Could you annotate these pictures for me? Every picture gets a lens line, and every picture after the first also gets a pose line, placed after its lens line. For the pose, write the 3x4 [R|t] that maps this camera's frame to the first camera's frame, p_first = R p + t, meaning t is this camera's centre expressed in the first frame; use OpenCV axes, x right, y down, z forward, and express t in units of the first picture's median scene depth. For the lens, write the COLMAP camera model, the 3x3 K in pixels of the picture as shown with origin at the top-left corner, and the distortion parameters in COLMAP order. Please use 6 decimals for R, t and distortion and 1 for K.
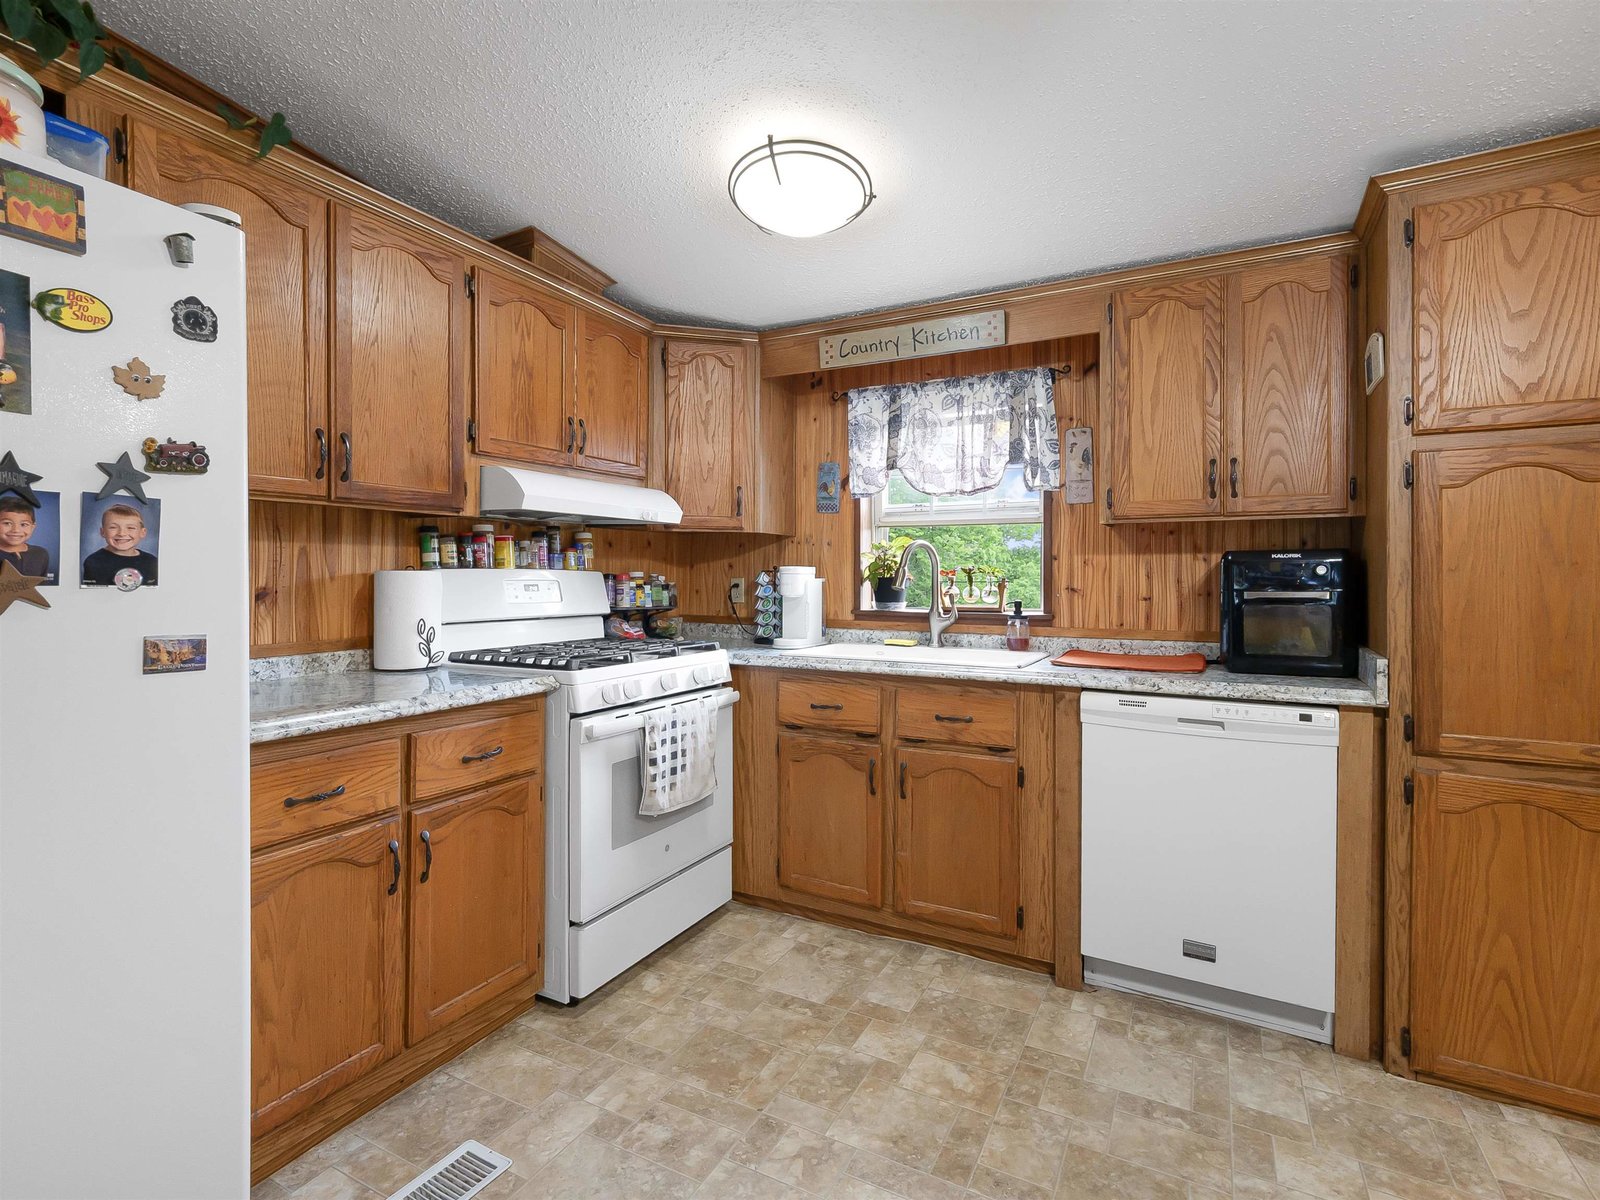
lens RADIAL K [[775.4, 0, 805.0], [0, 775.4, 578.9], [0, 0, 1]] dist [0.001278, 0.001075]
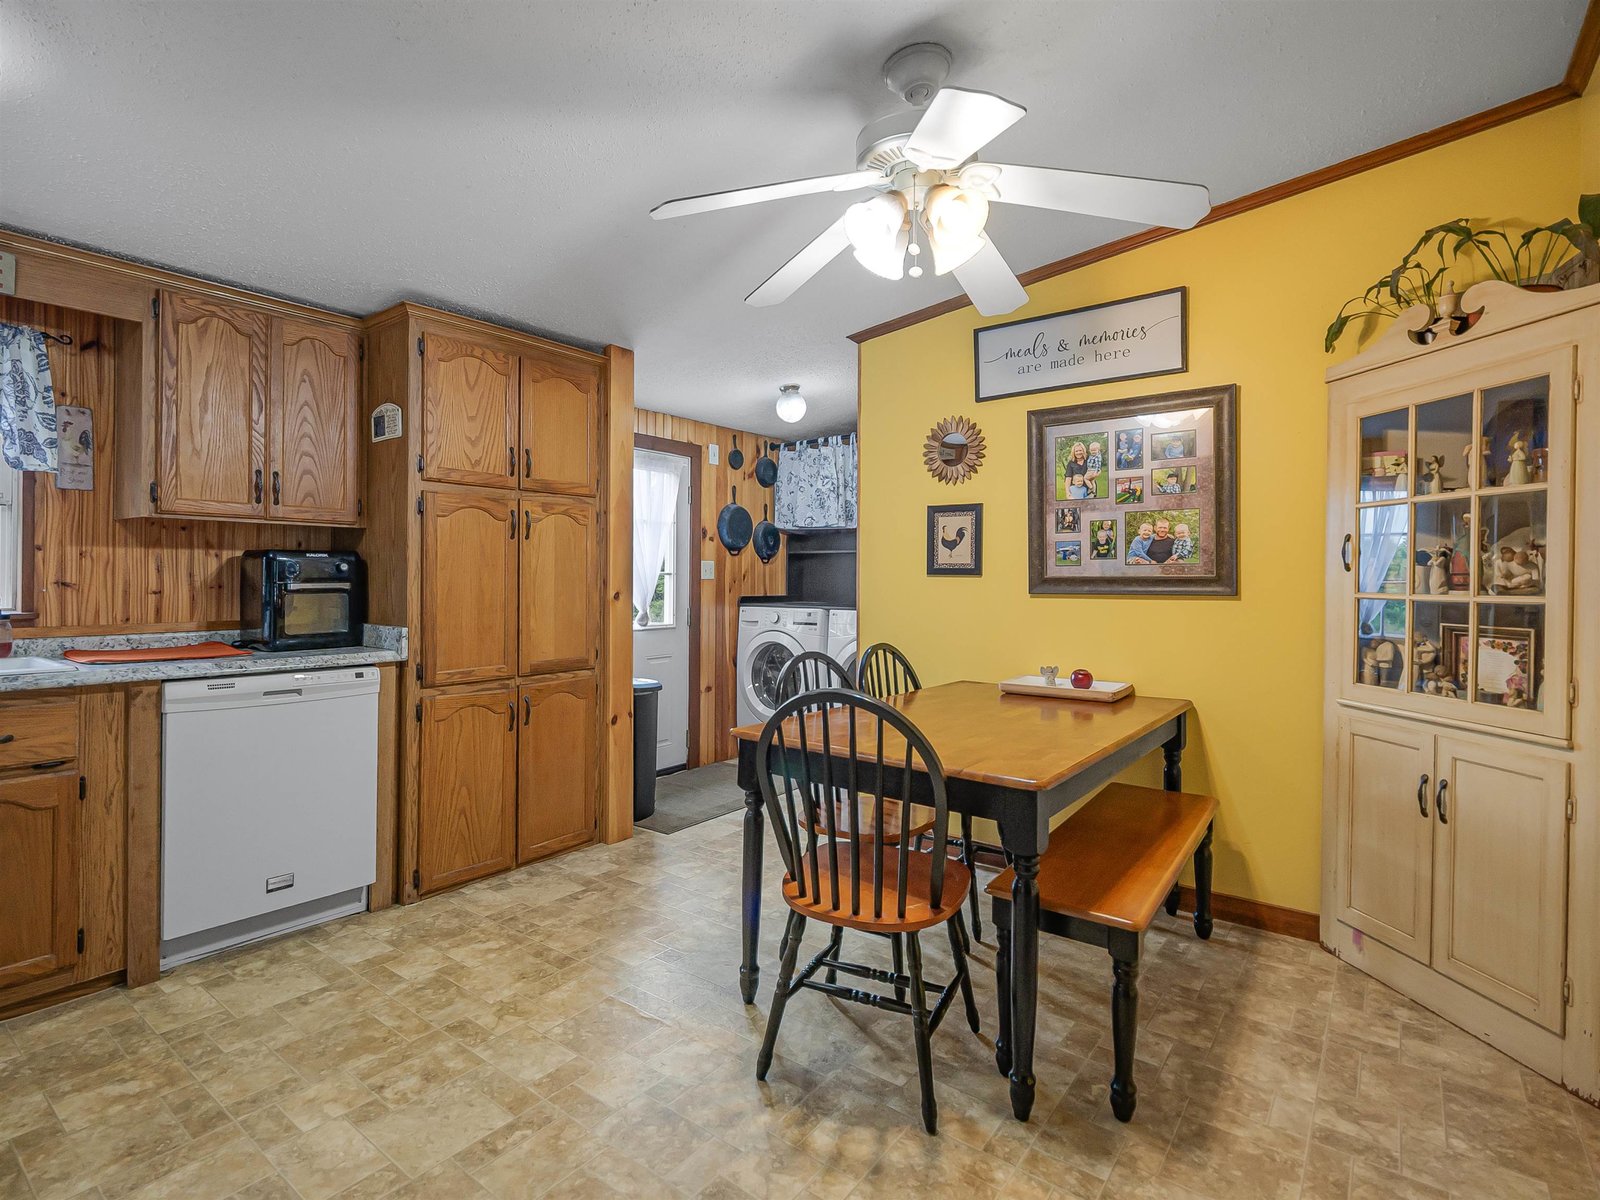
lens RADIAL K [[775.4, 0, 774.6], [0, 775.4, 574.6], [0, 0, 1]] dist [0.001278, 0.001075]
pose [[0.191541, 0.001441, 0.981484, -0.562491], [-0.005684, 0.999984, -0.000359, -0.002076], [-0.981468, -0.005510, 0.191546, 0.022801]]
